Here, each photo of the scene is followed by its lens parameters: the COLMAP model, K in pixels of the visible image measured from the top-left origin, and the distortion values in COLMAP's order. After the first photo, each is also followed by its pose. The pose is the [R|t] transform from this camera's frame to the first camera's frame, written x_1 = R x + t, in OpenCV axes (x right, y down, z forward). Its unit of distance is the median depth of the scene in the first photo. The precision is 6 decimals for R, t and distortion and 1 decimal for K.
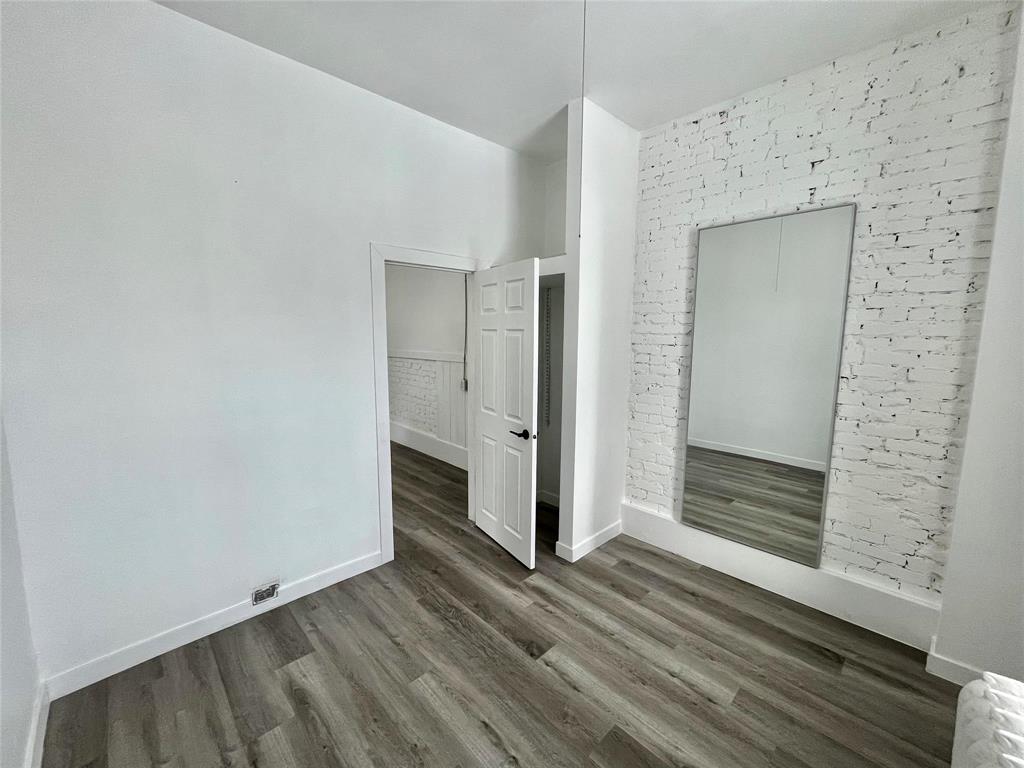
lens RADIAL K [[415.9, 0, 512.8], [0, 415.9, 385.3], [0, 0, 1]] dist [-0.002271, -0.000205]
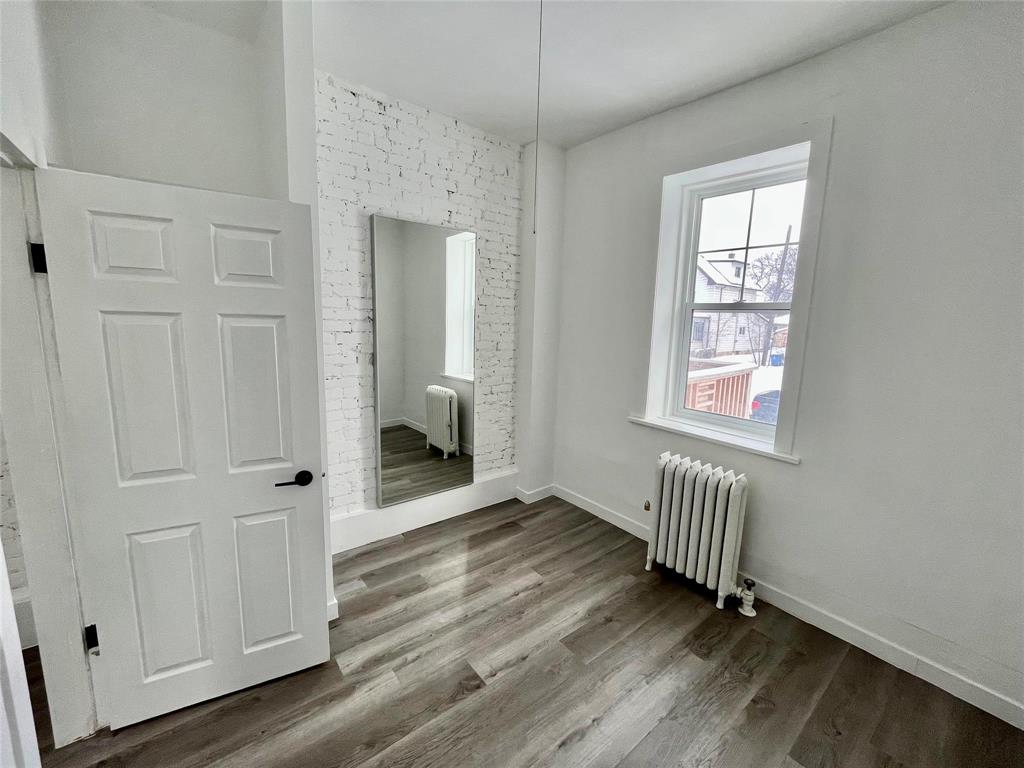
lens RADIAL K [[415.9, 0, 511.1], [0, 415.9, 384.4], [0, 0, 1]] dist [-0.002271, -0.000205]
pose [[0.097222, -0.158765, 0.982518, -0.709198], [0.097144, 0.983995, 0.149391, -0.117793], [-0.990510, 0.080922, 0.111089, 0.762292]]
